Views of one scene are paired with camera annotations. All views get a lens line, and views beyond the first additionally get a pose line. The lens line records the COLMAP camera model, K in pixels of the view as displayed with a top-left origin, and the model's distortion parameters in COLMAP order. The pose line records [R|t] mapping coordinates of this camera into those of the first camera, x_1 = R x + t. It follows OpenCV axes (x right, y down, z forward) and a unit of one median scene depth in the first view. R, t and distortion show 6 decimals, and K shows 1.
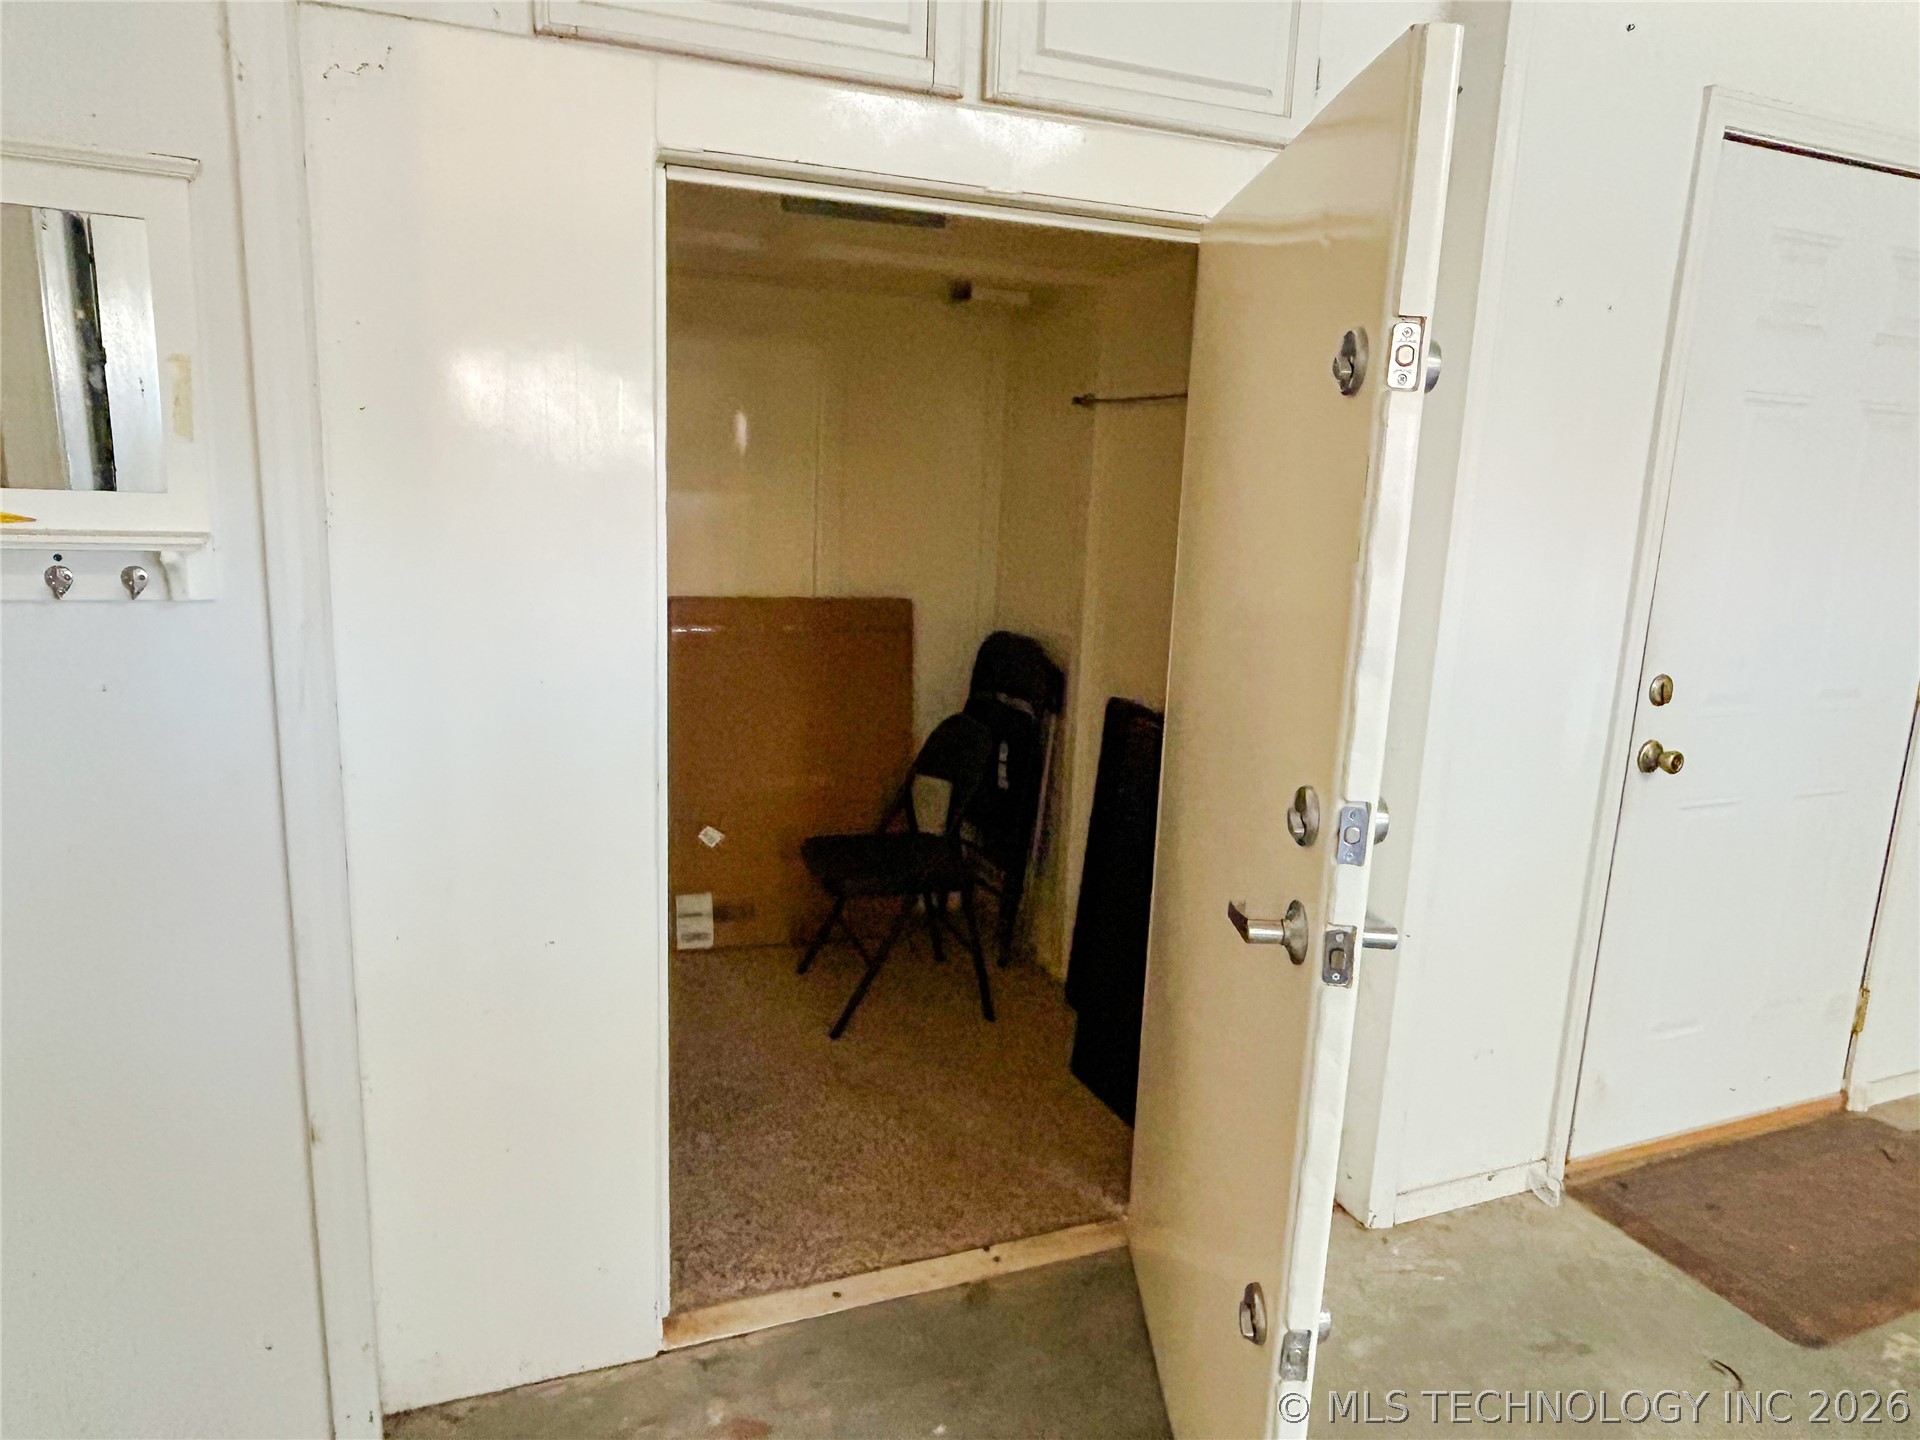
lens RADIAL K [[1176.0, 0, 960.0], [0, 1176.0, 720.0], [0, 0, 1]] dist [0.005318, 0.001681]
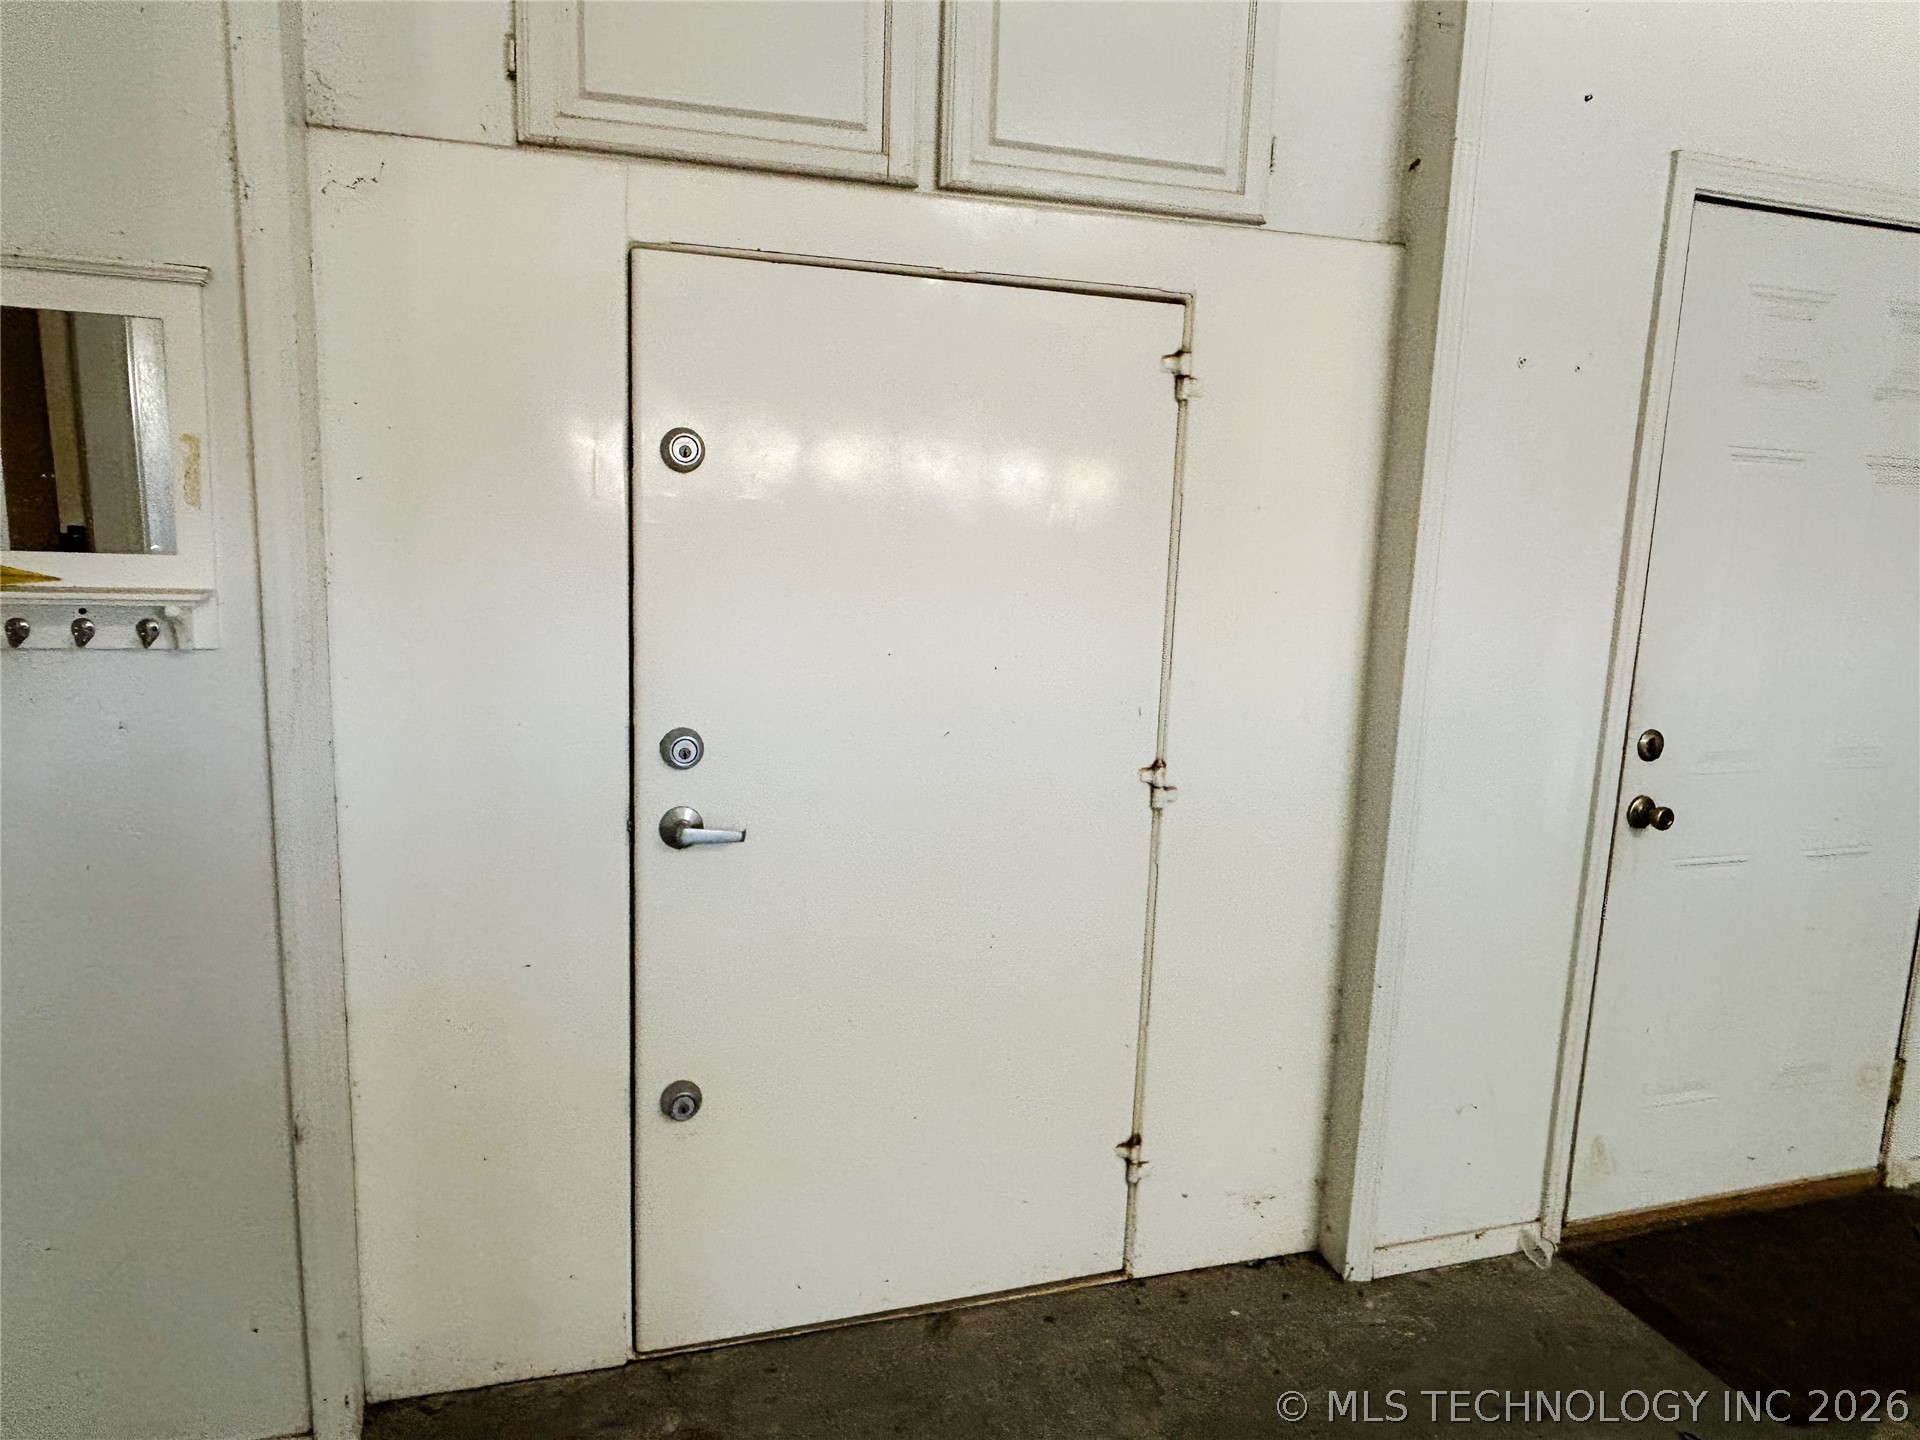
lens RADIAL K [[1176.0, 0, 960.0], [0, 1176.0, 720.0], [0, 0, 1]] dist [0.005318, 0.001681]
pose [[0.996596, 0.012551, -0.081473, 0.124246], [-0.015453, 0.999265, -0.035084, -0.003490], [0.080973, 0.036223, 0.996058, -0.047173]]
